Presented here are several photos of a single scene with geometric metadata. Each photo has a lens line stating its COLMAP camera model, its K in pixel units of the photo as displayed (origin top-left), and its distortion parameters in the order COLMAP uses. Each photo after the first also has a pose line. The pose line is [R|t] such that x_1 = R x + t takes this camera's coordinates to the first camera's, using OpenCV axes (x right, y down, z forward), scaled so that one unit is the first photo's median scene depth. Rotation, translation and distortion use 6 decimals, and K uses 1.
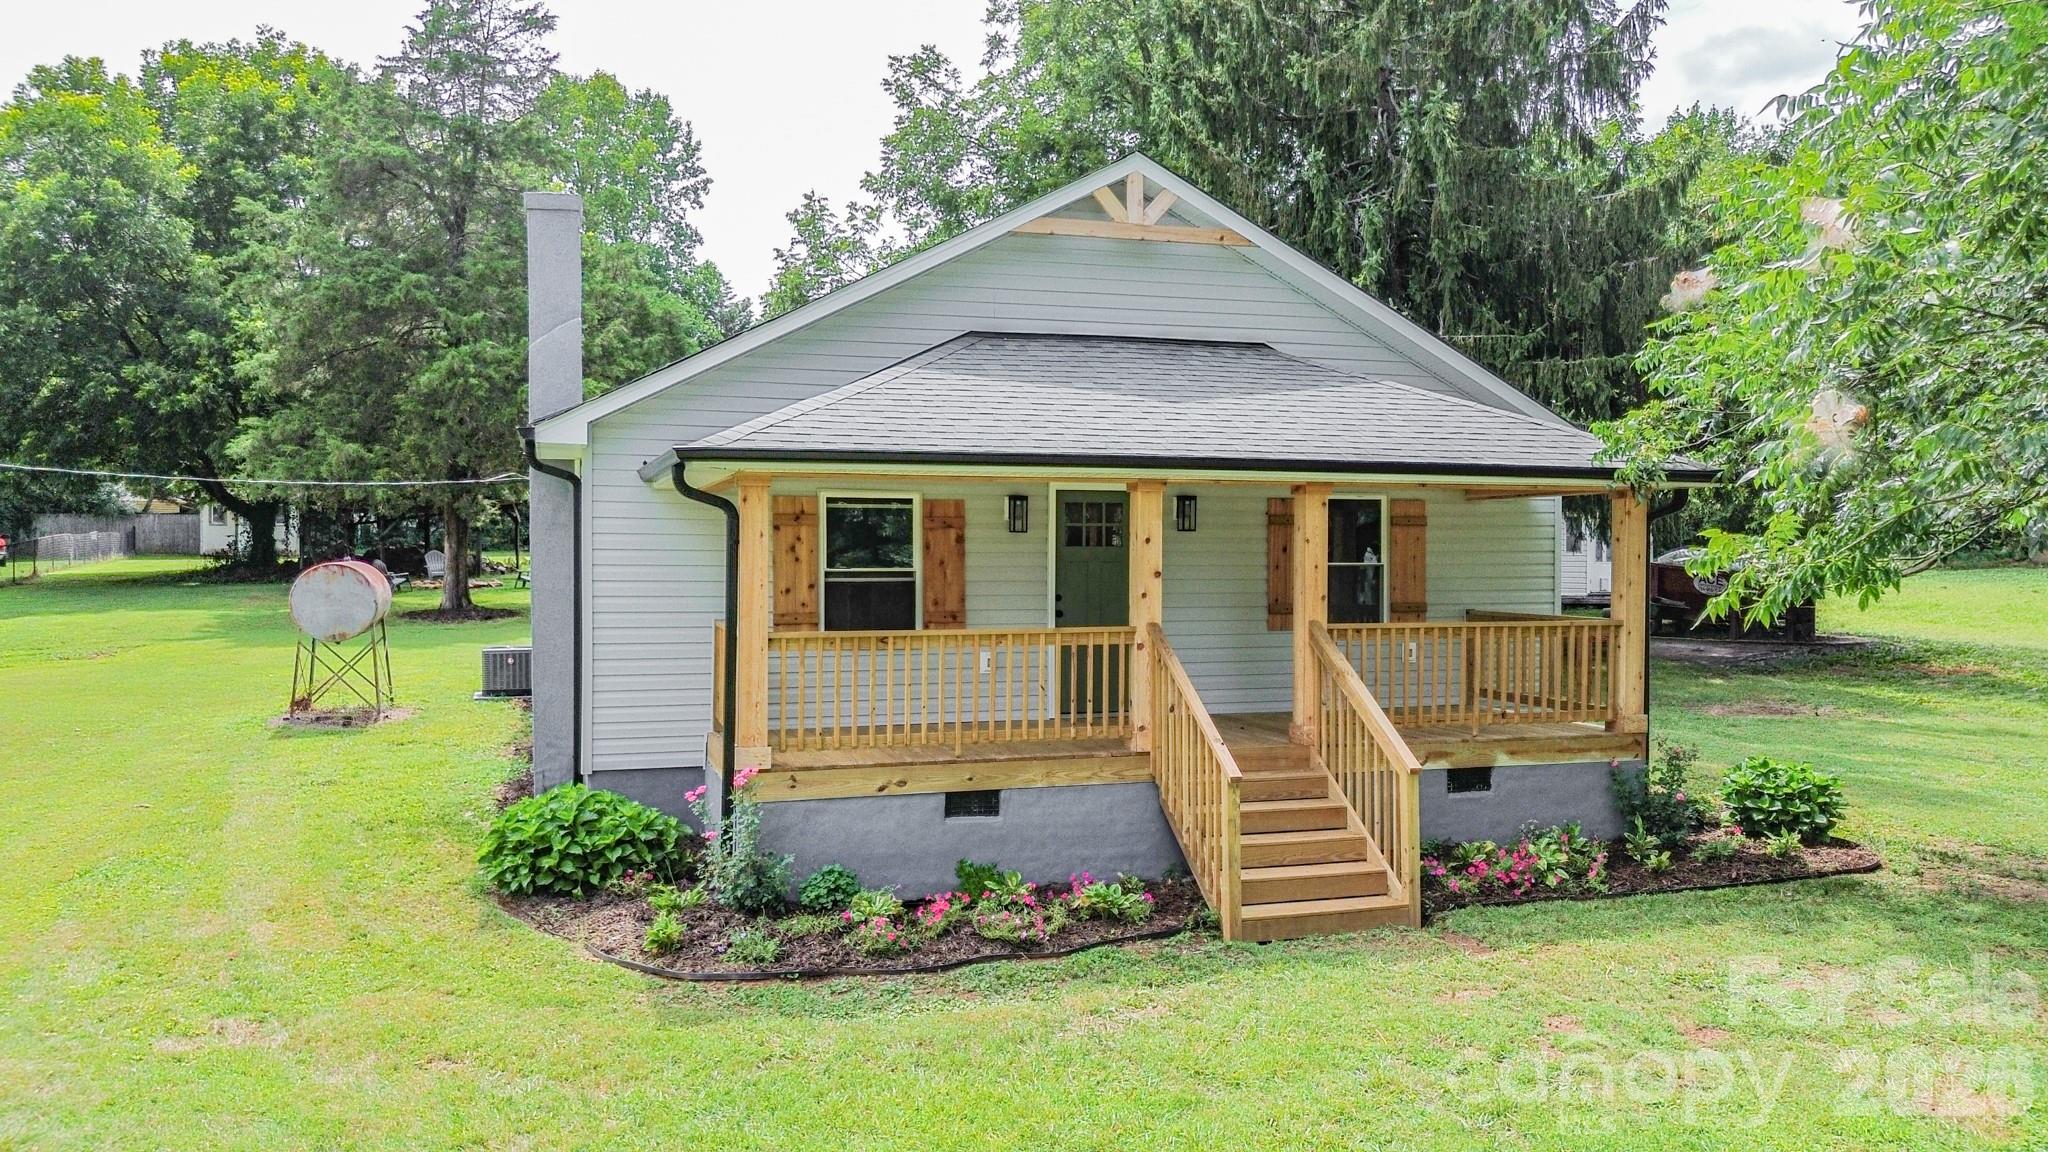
lens RADIAL K [[1480.3, 0, 1025.5], [0, 1480.3, 551.4], [0, 0, 1]] dist [0.071232, -0.069640]
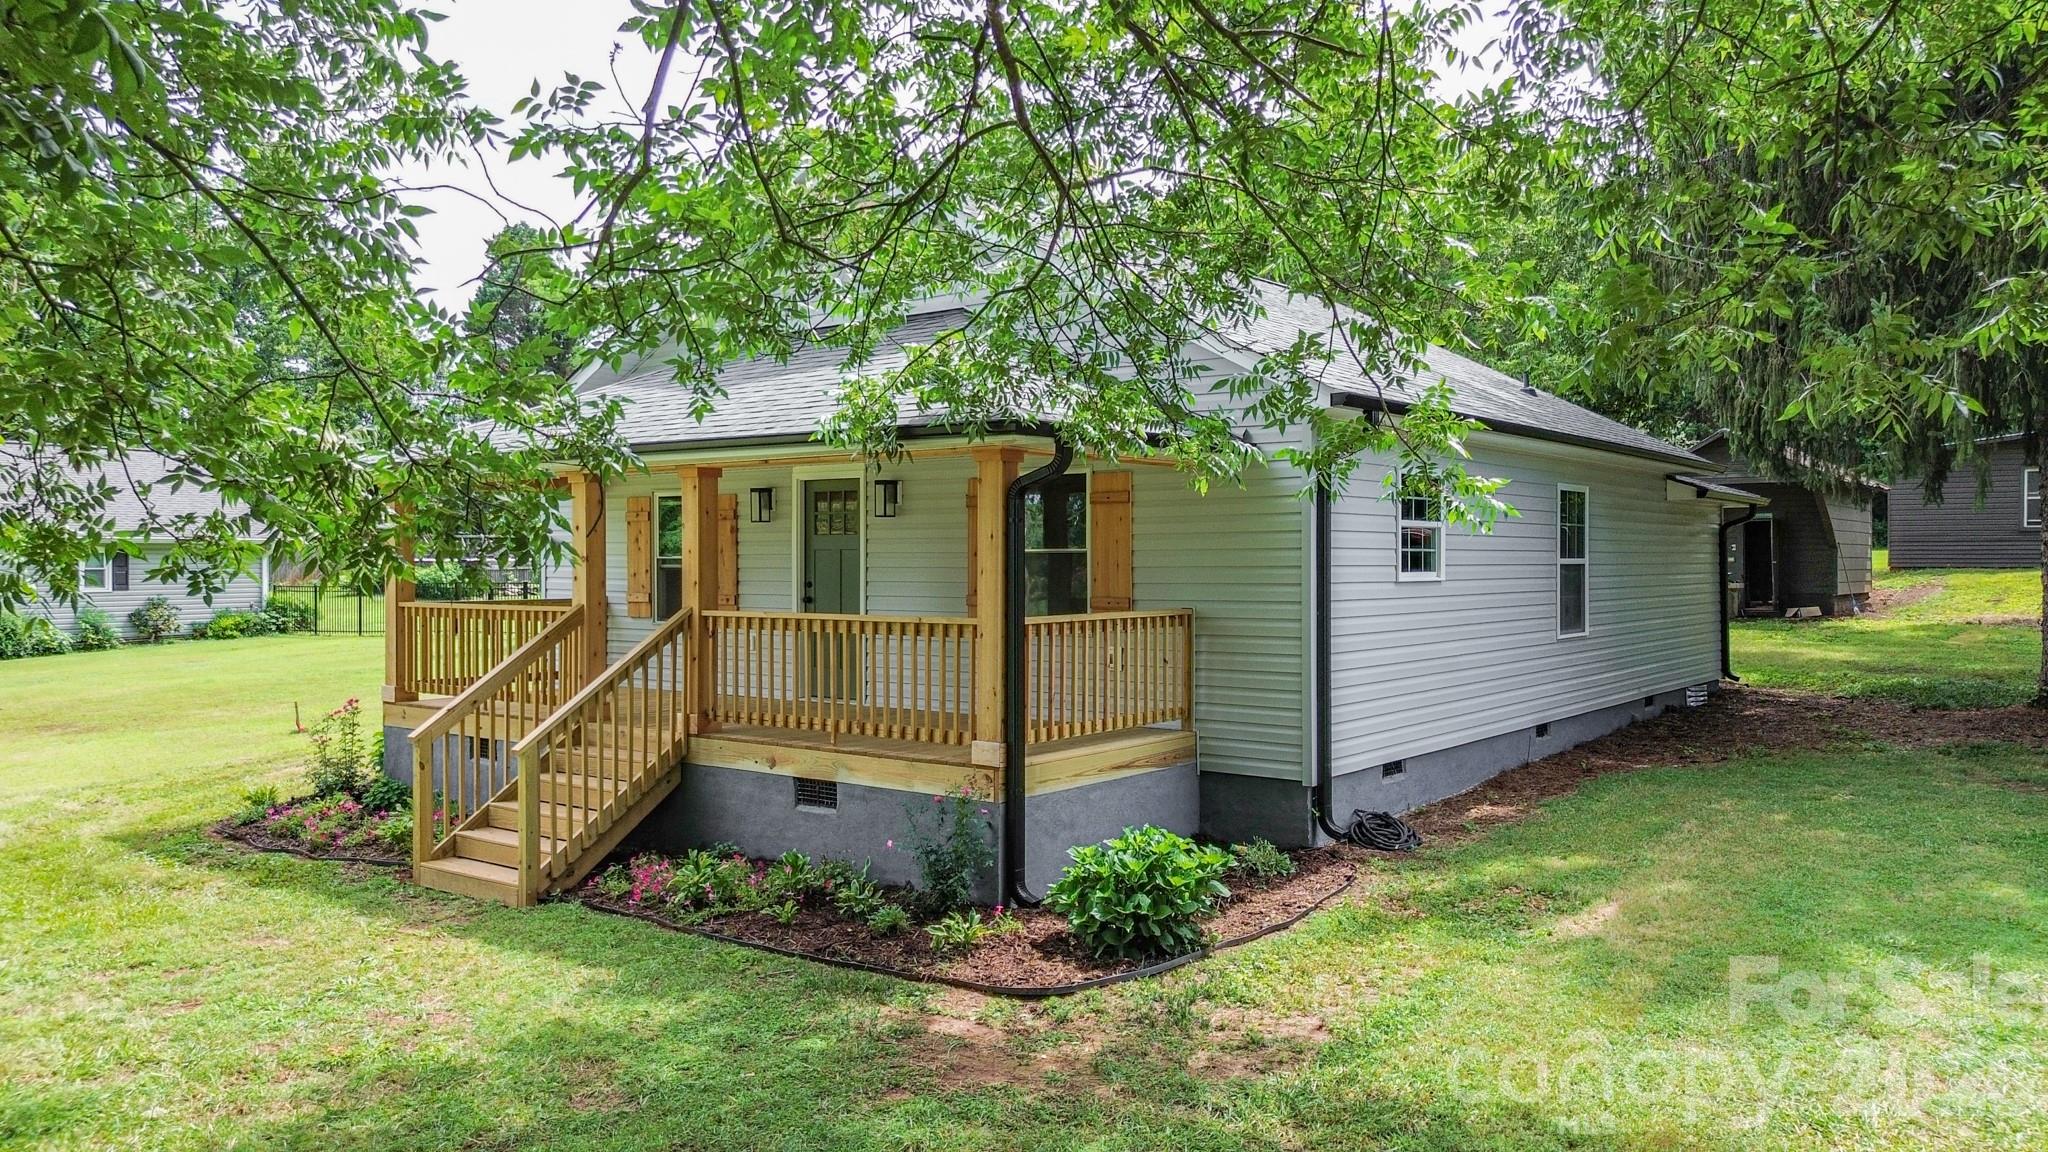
lens RADIAL K [[1480.3, 0, 1025.5], [0, 1480.3, 551.4], [0, 0, 1]] dist [0.071232, -0.069640]
pose [[0.559517, -0.005419, -0.828801, 1.029524], [0.006840, 0.999975, -0.001920, 0.011847], [0.828791, -0.004595, 0.559540, 0.573431]]
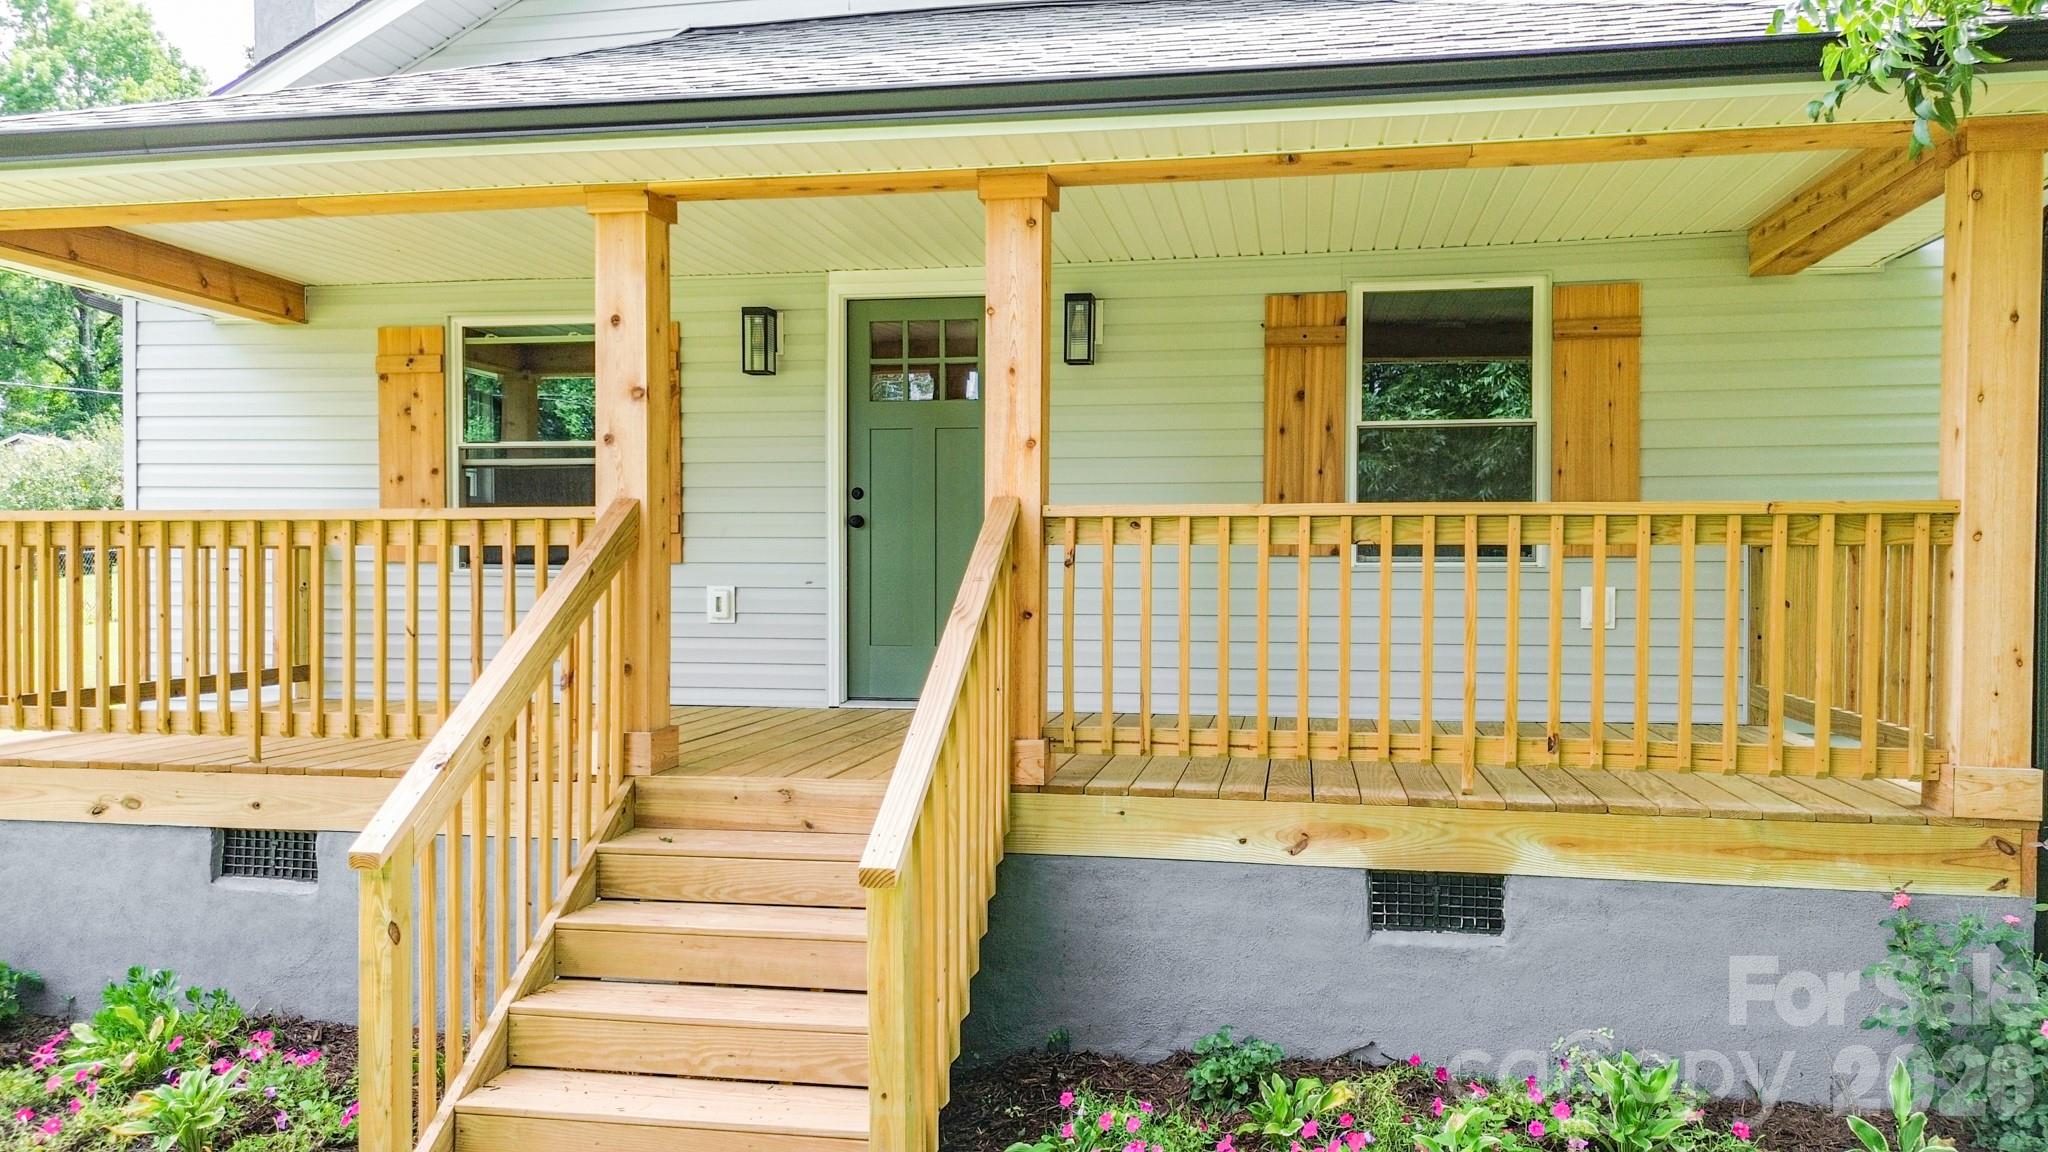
lens RADIAL K [[1480.3, 0, 1025.5], [0, 1480.3, 551.4], [0, 0, 1]] dist [0.071232, -0.069640]
pose [[0.882305, -0.000599, -0.470679, 0.363780], [0.001509, 0.999998, 0.001557, 0.056070], [0.470677, -0.002084, 0.882303, 0.563677]]
